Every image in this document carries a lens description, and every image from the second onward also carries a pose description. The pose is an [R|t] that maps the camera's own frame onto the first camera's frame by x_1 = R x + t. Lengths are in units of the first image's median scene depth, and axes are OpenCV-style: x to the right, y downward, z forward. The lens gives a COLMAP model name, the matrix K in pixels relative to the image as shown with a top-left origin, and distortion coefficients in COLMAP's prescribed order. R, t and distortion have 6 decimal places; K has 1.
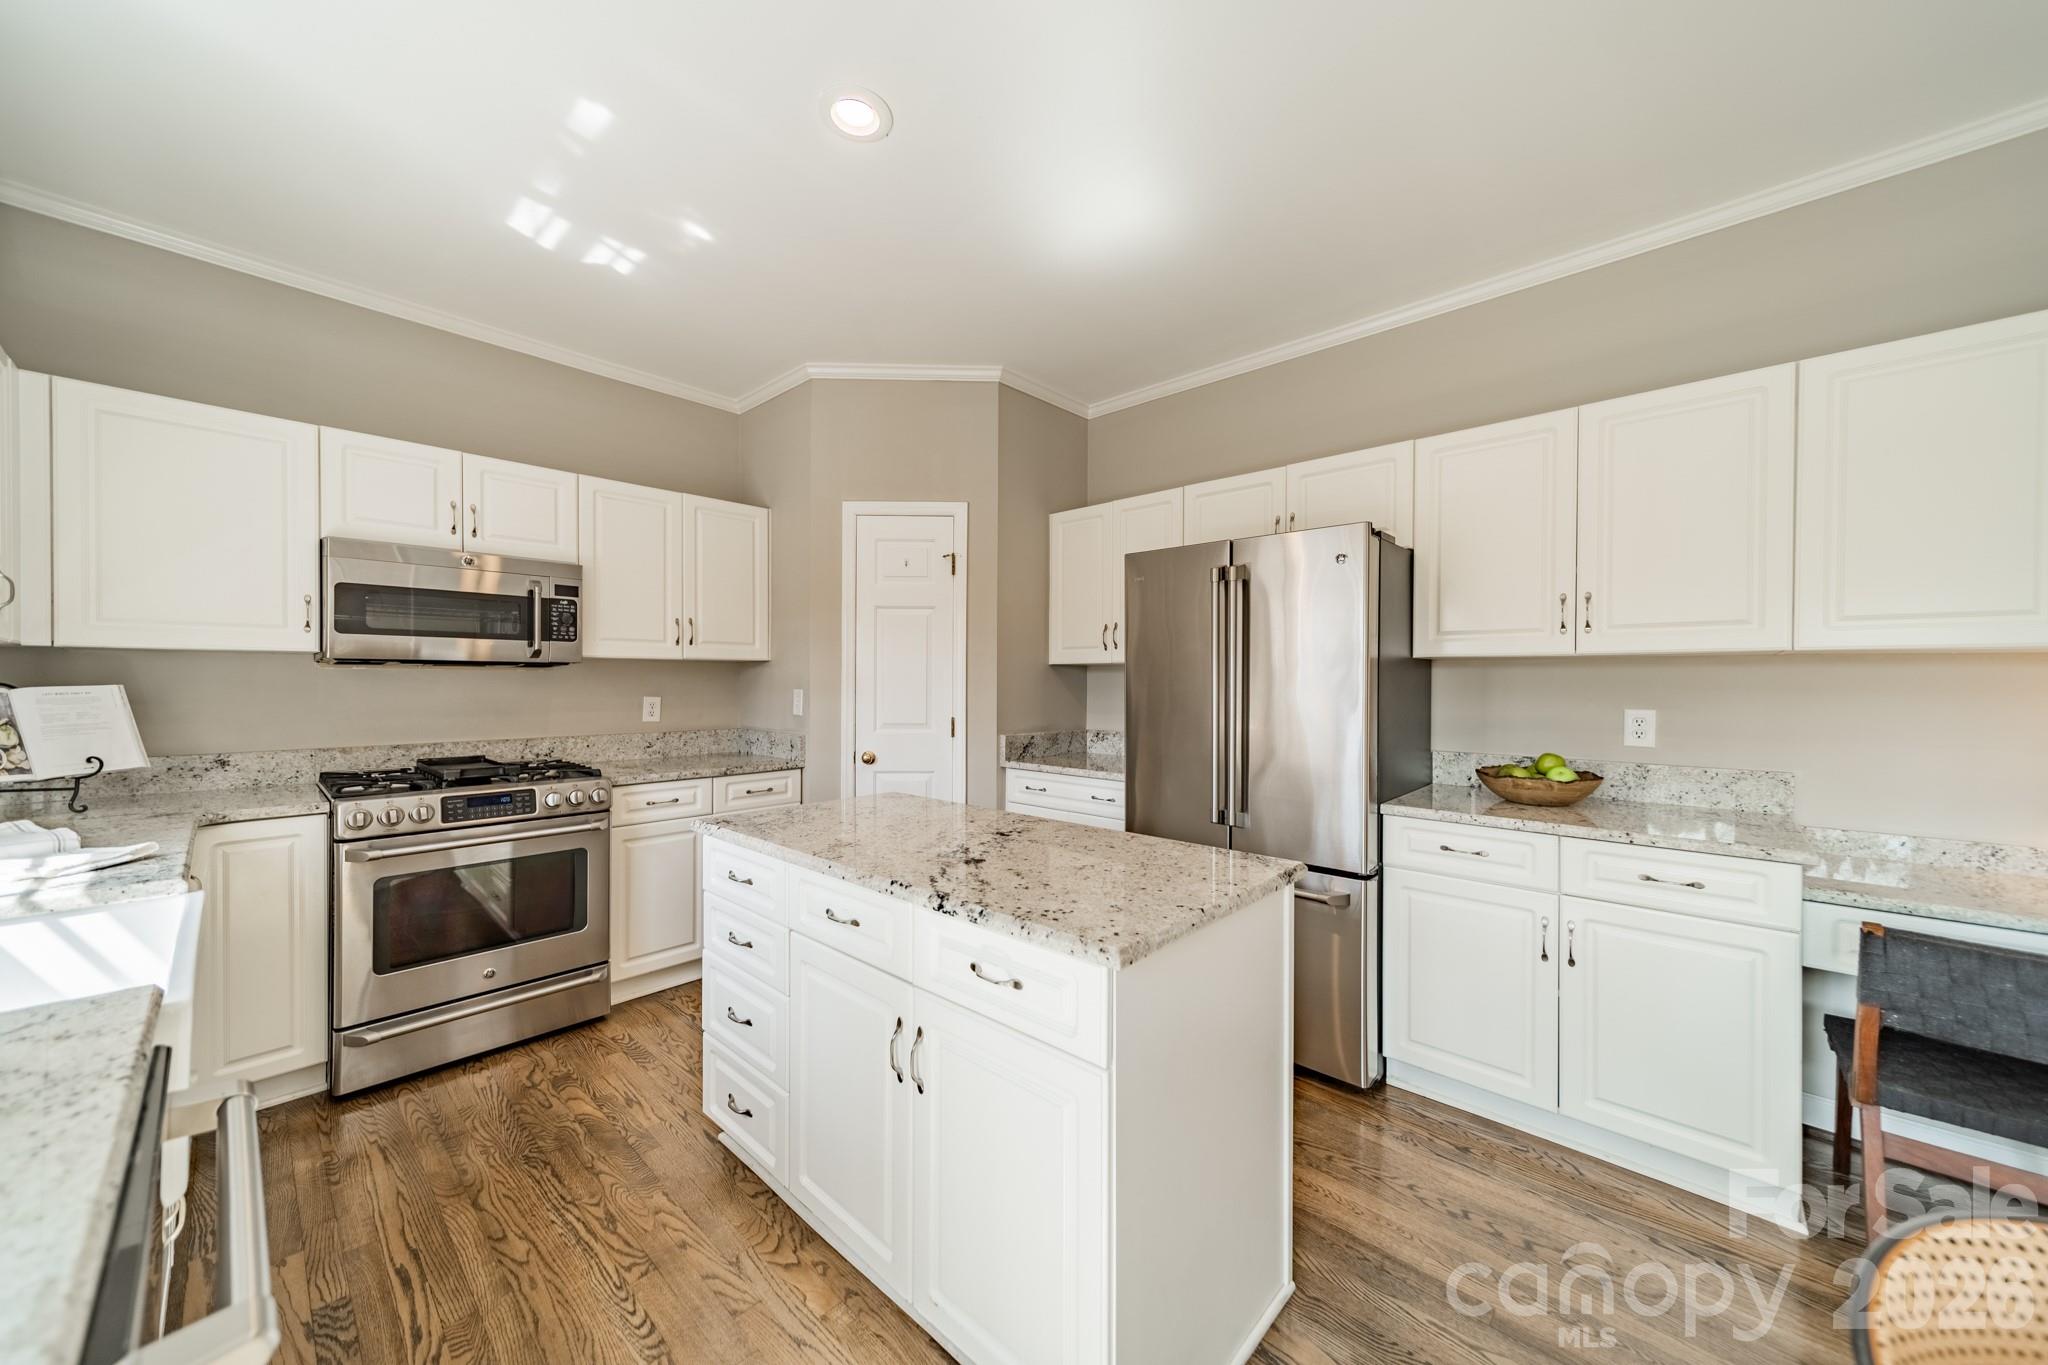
lens RADIAL K [[723.5, 0, 1024.0], [0, 723.5, 682.5], [0, 0, 1]] dist [0.001430, -0.000044]
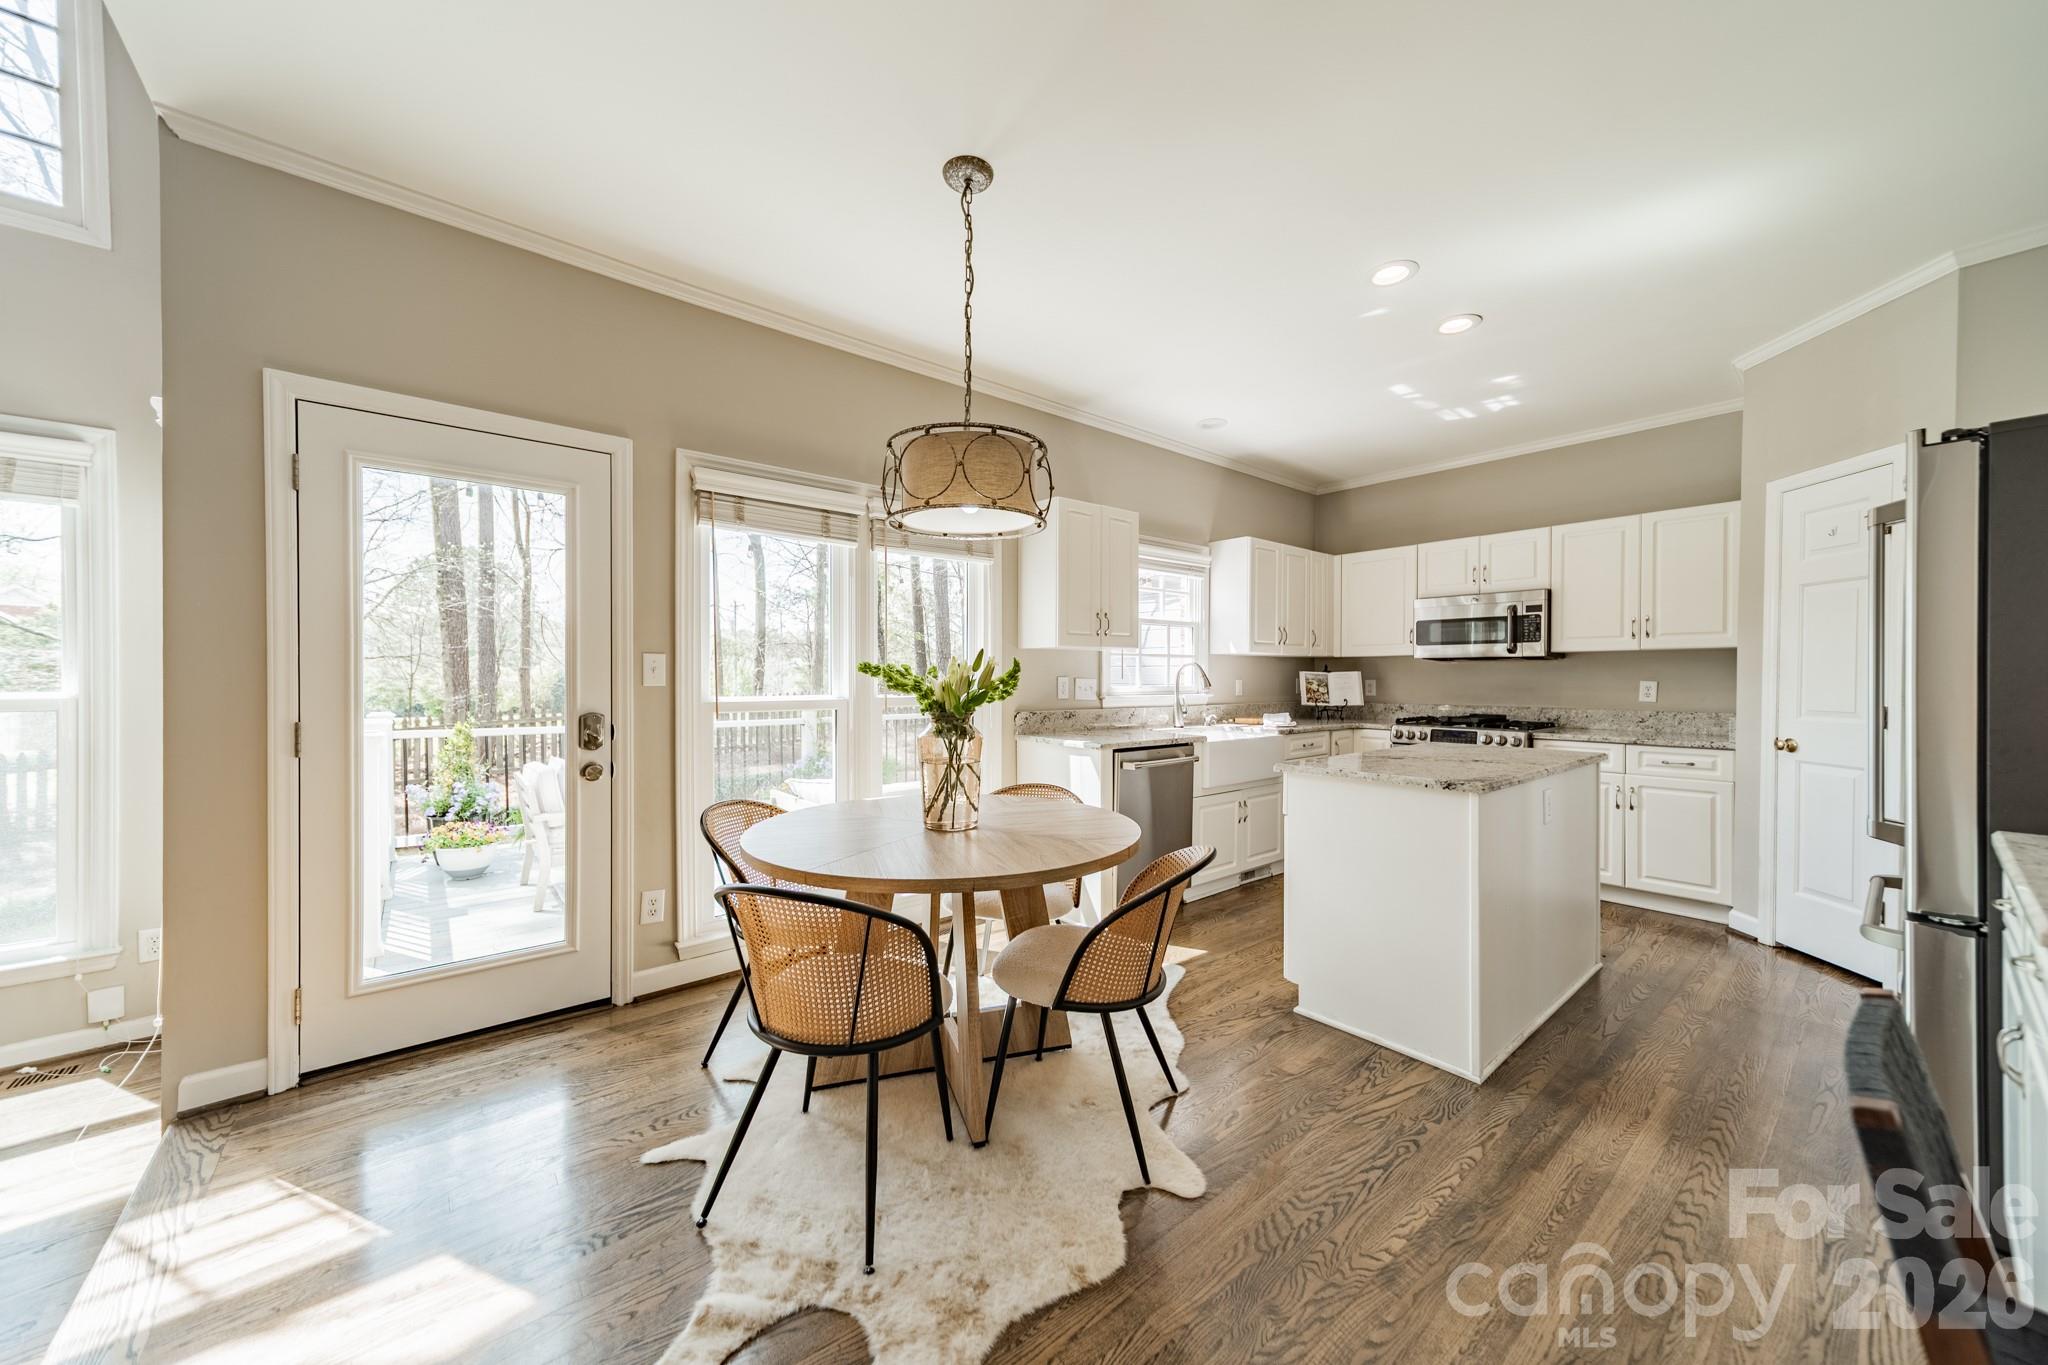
lens RADIAL K [[720.6, 0, 1026.9], [0, 720.6, 681.2], [0, 0, 1]] dist [0.006285, -0.000069]
pose [[-0.140091, 0.002863, -0.990134, 1.086168], [-0.004399, 0.999984, 0.003514, 0.026045], [0.990129, 0.004847, -0.140077, 0.180154]]
